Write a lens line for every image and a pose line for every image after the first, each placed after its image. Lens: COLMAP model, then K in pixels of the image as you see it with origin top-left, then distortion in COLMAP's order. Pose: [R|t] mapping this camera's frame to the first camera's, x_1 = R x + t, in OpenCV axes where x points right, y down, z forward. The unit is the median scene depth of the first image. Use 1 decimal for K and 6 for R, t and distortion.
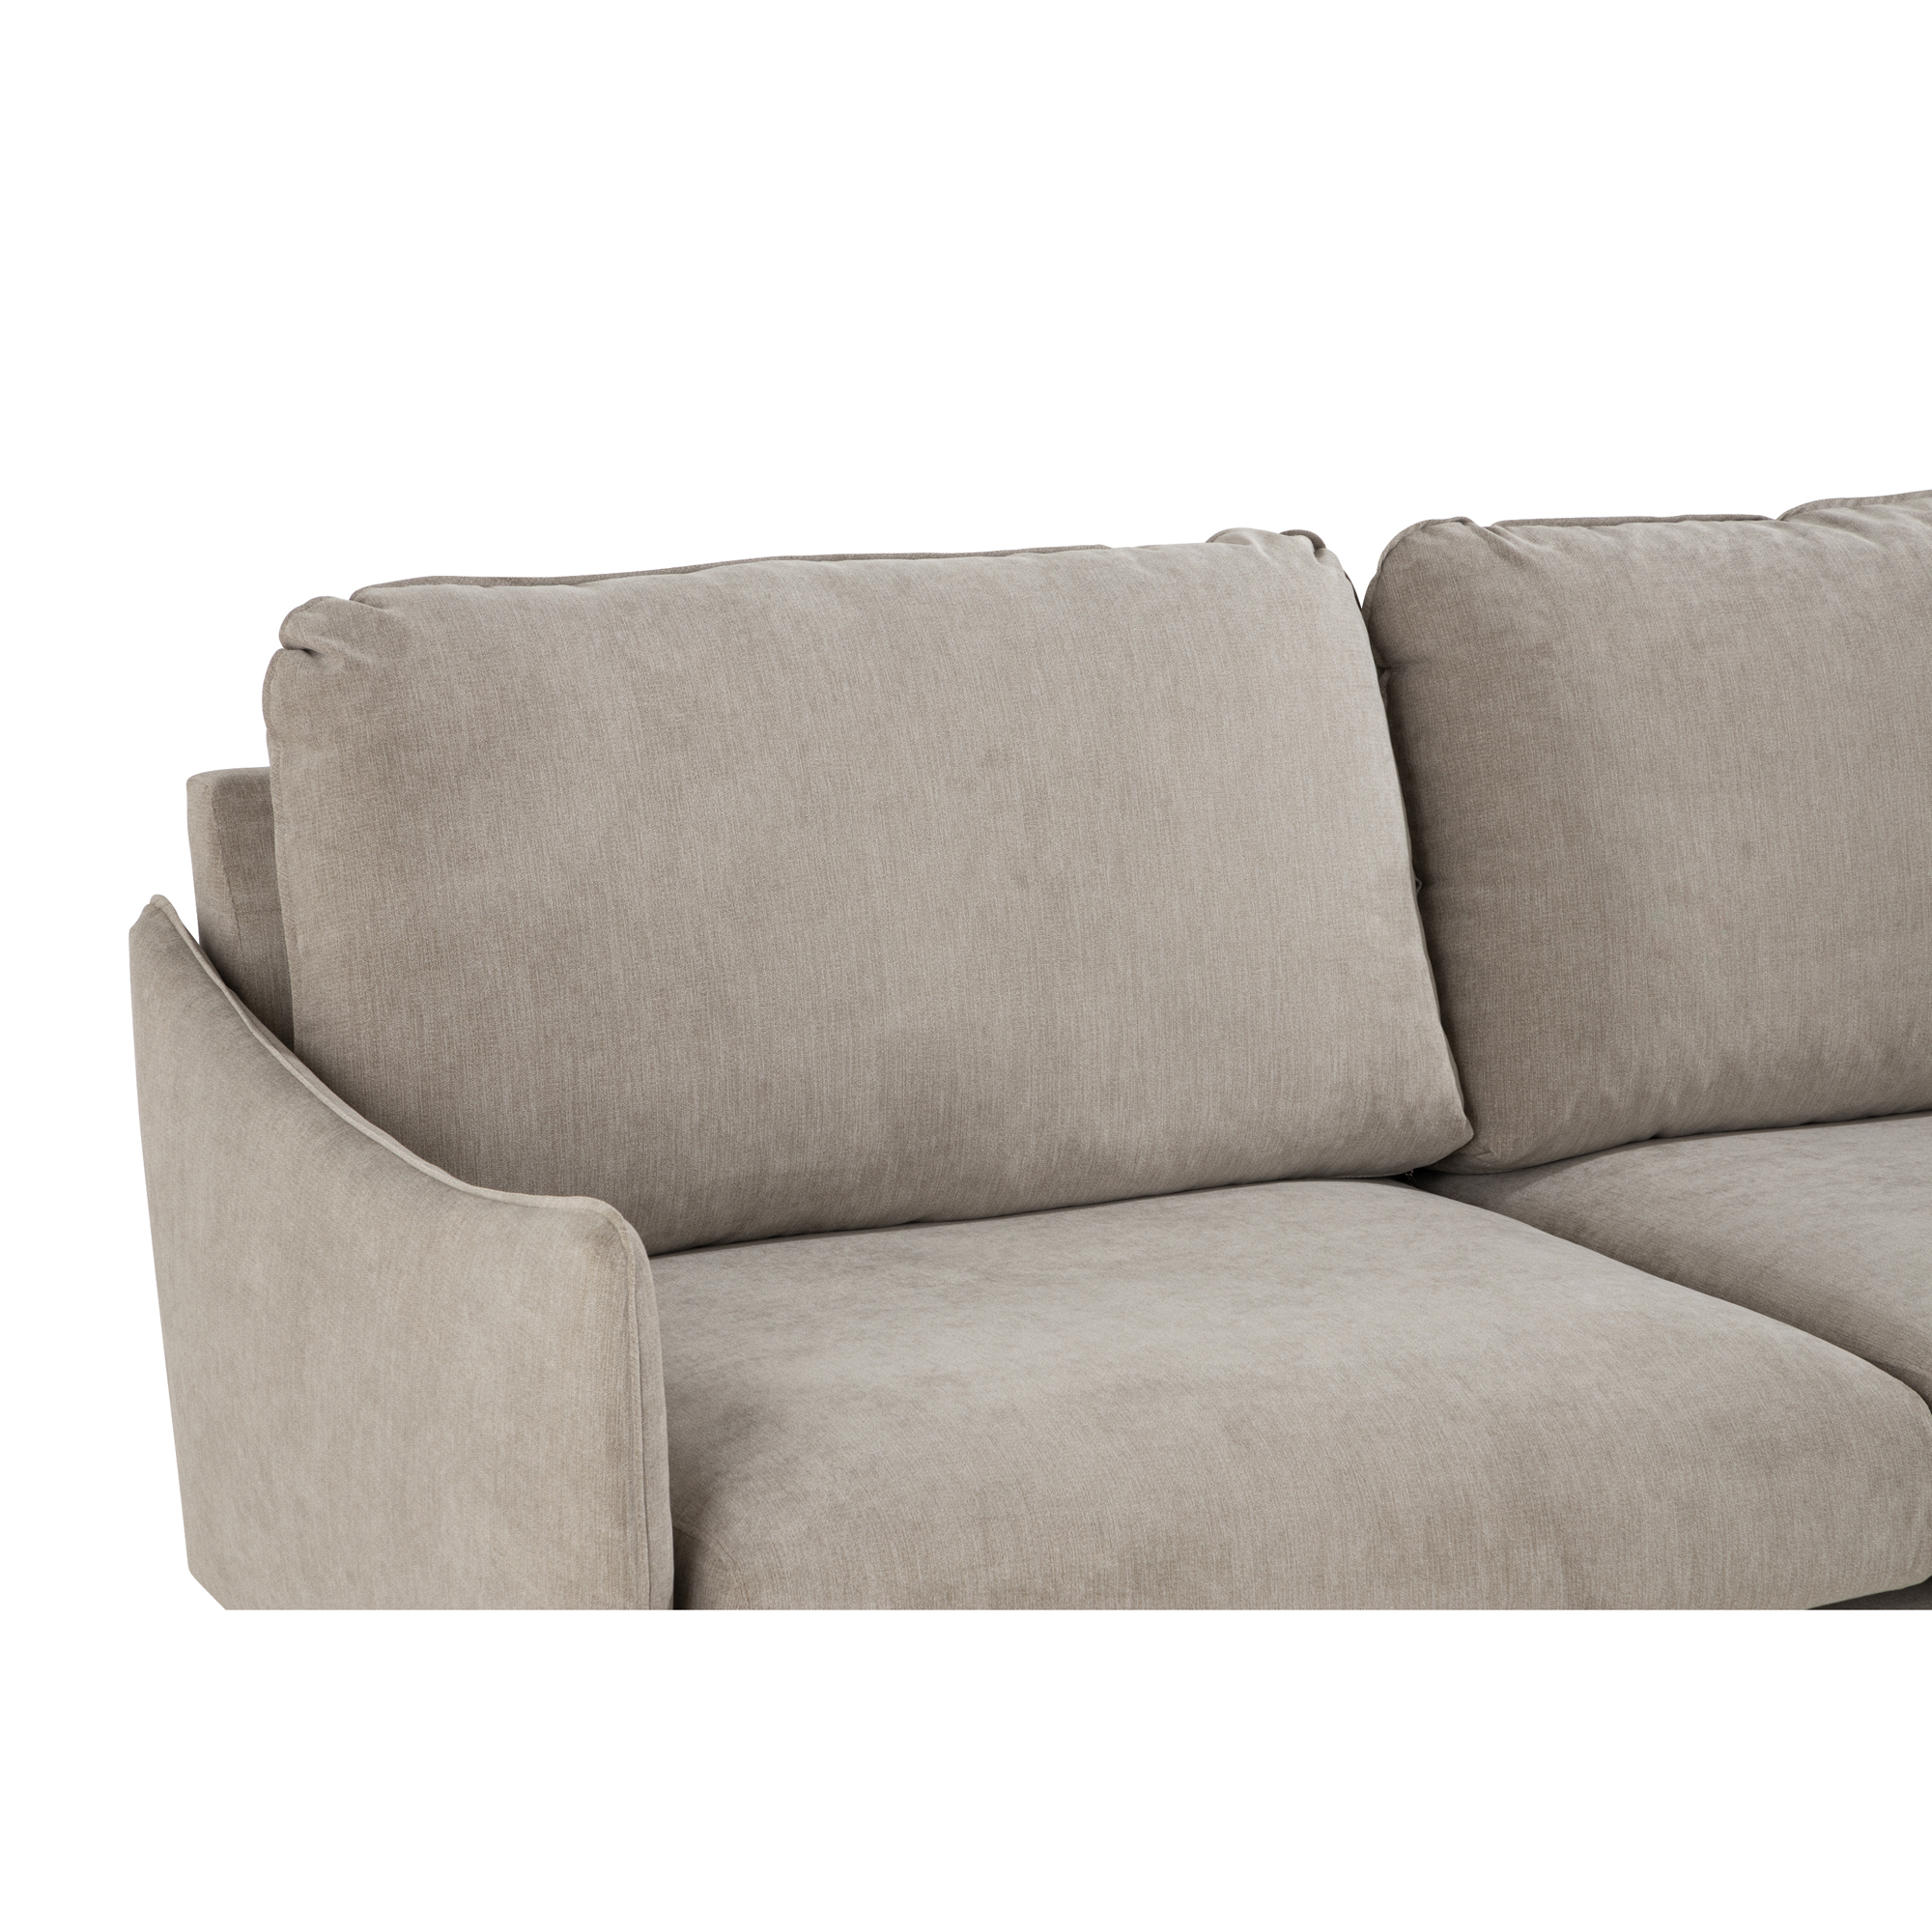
lens RADIAL K [[5475.1, 0, 966.0], [0, 5475.1, 966.0], [0, 0, 1]] dist [0.680790, 0.611427]
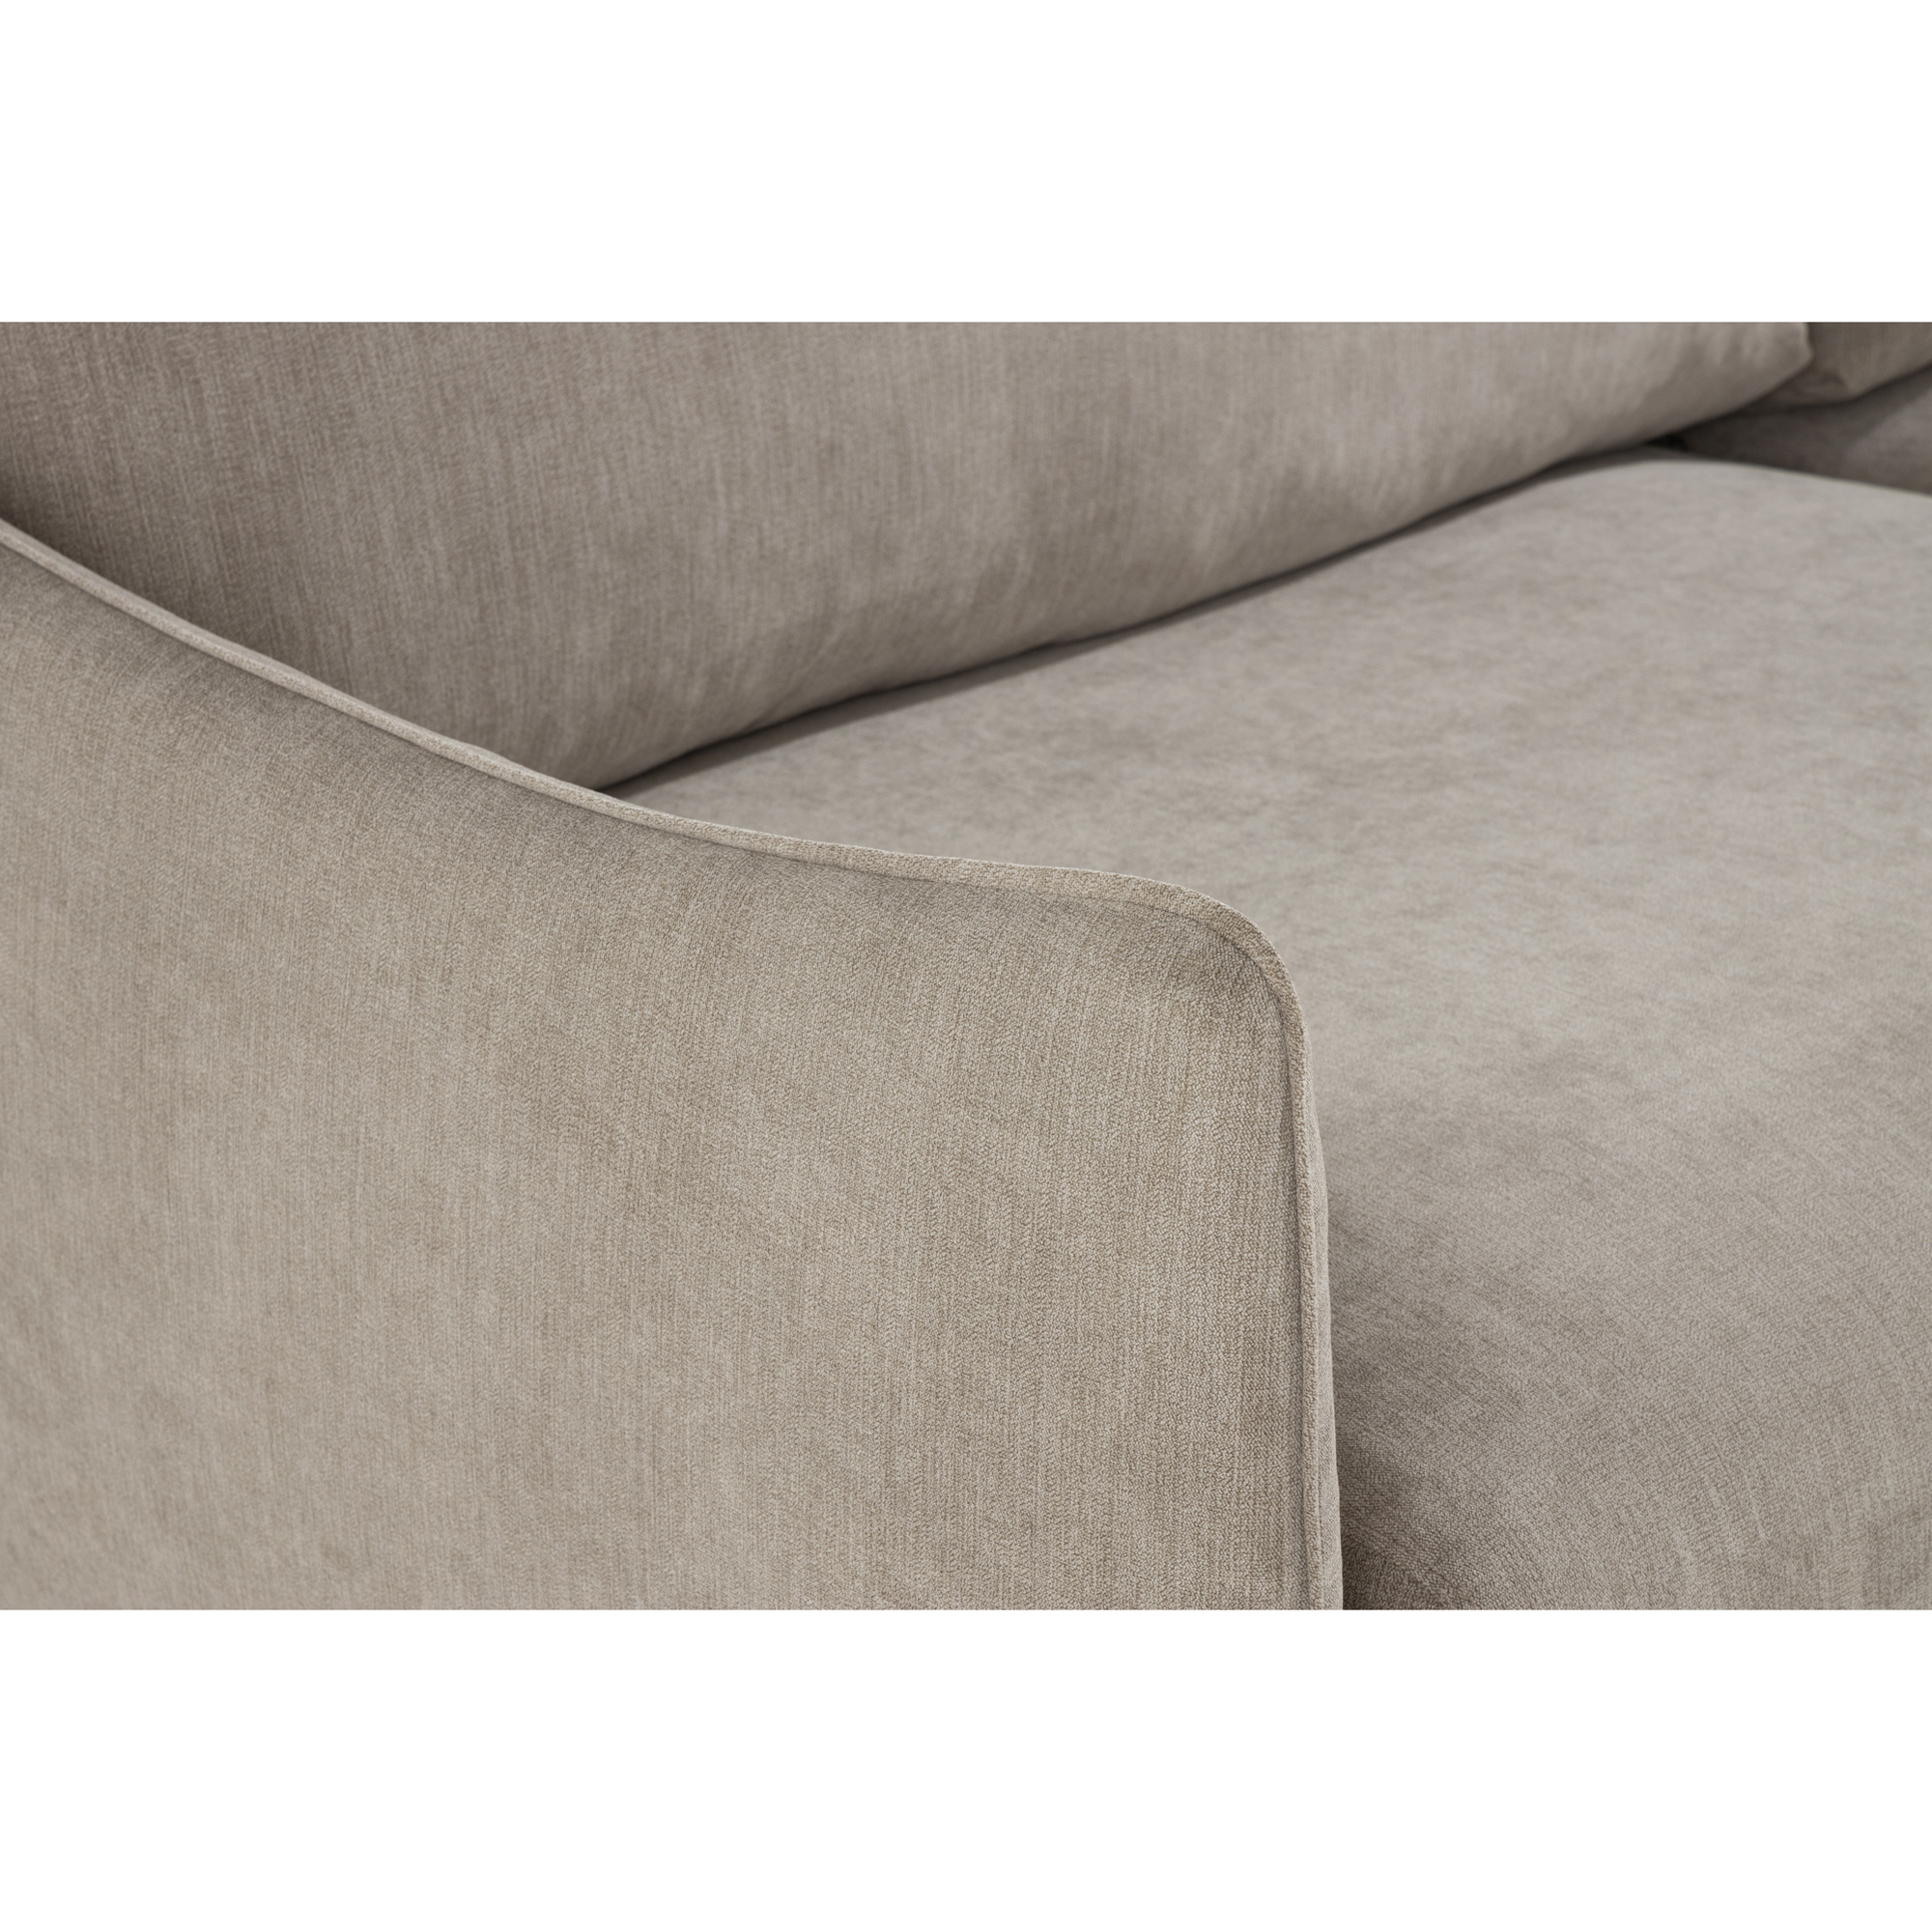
lens RADIAL K [[5475.1, 0, 966.0], [0, 5475.1, 966.0], [0, 0, 1]] dist [0.680790, 0.611427]
pose [[0.956928, -0.128574, 0.260301, -0.169195], [0.076065, 0.976302, 0.202604, -0.036013], [-0.280182, -0.174078, 0.944031, 0.494316]]
